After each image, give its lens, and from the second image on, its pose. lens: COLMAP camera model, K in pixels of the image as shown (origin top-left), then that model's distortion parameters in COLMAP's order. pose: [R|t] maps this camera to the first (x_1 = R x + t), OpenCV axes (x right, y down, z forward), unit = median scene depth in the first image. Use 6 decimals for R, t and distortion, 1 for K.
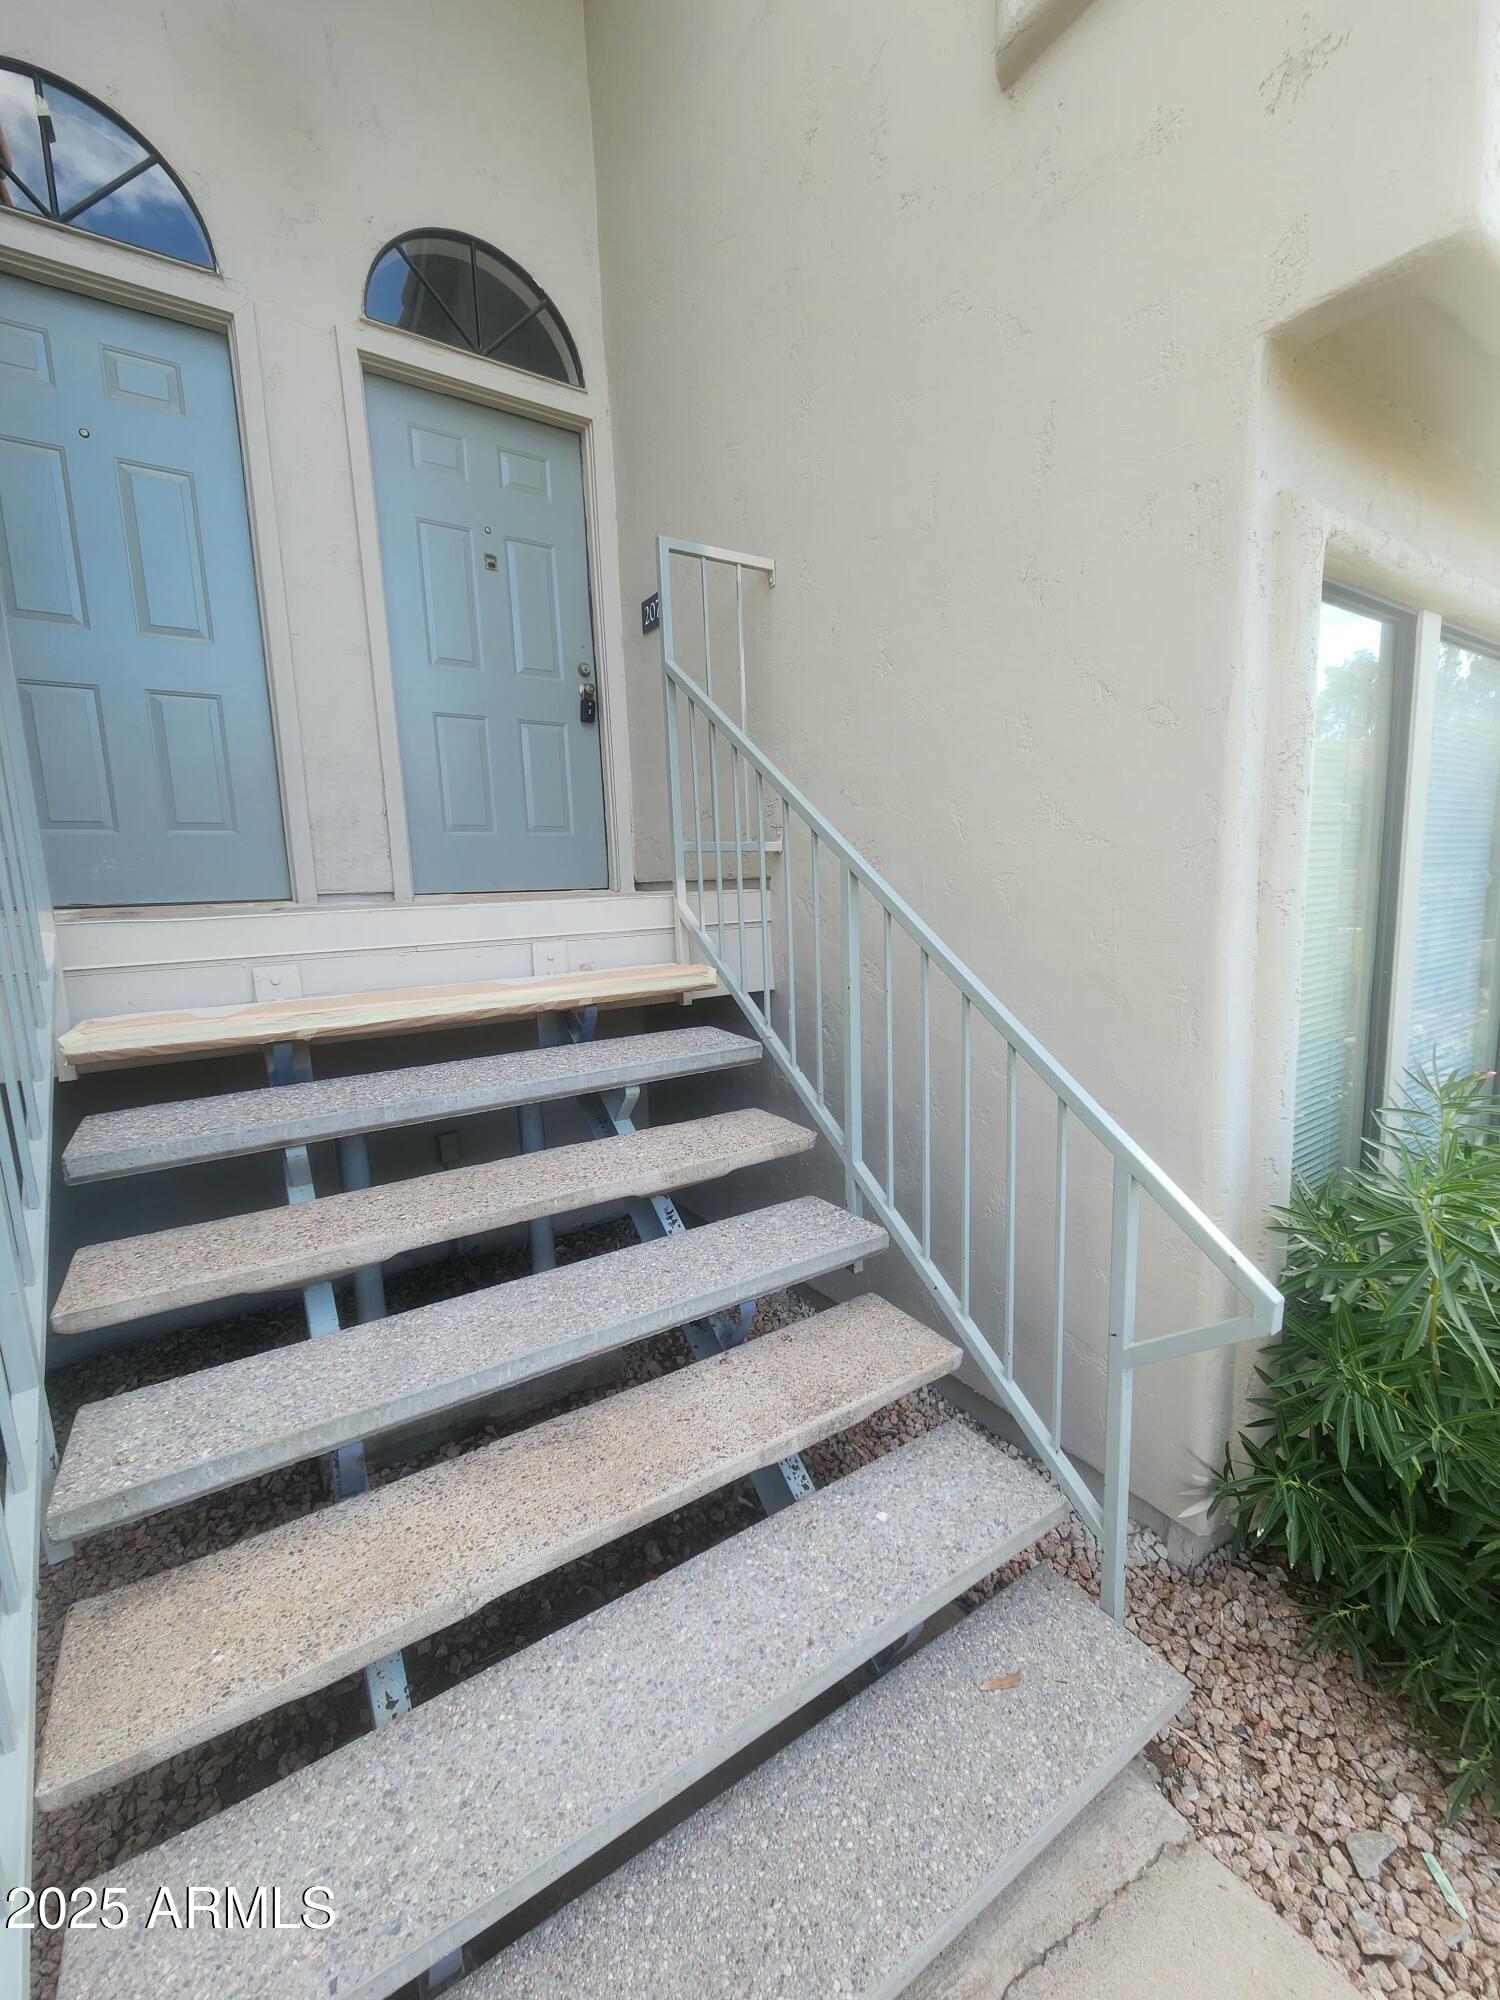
lens RADIAL K [[816.7, 0, 770.7], [0, 816.7, 1006.6], [0, 0, 1]] dist [0.002750, -0.001438]
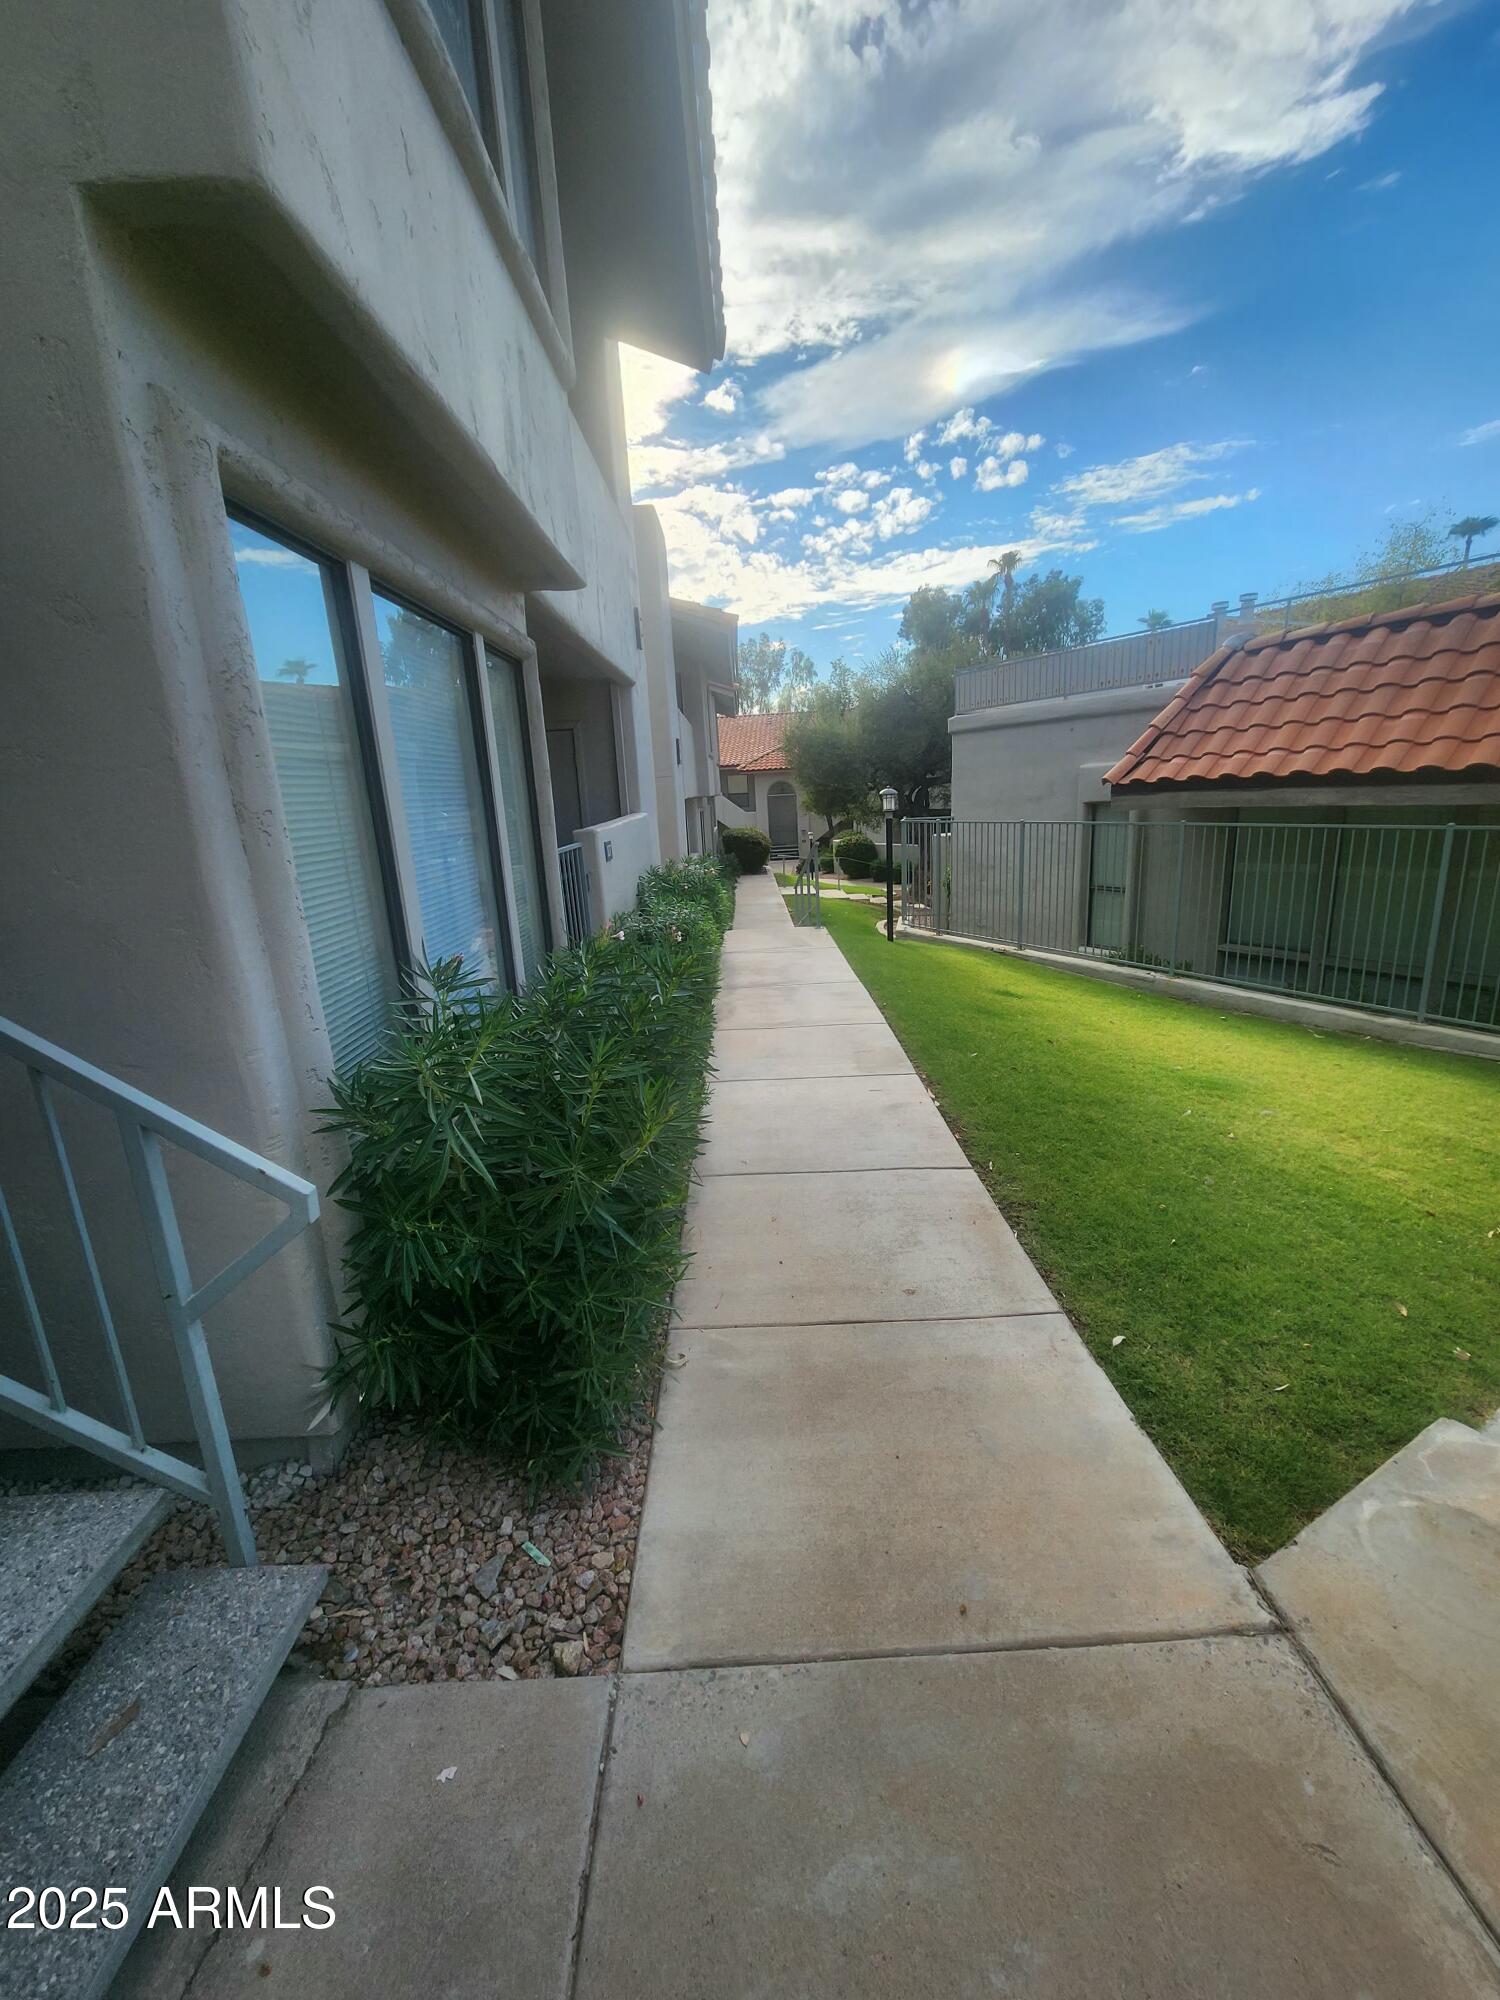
lens RADIAL K [[816.7, 0, 752.7], [0, 816.7, 1002.0], [0, 0, 1]] dist [0.002750, -0.001438]
pose [[0.548926, -0.201141, 0.811309, 0.093547], [0.149413, 0.978594, 0.141523, 0.040278], [-0.822408, 0.043535, 0.567230, -0.079791]]
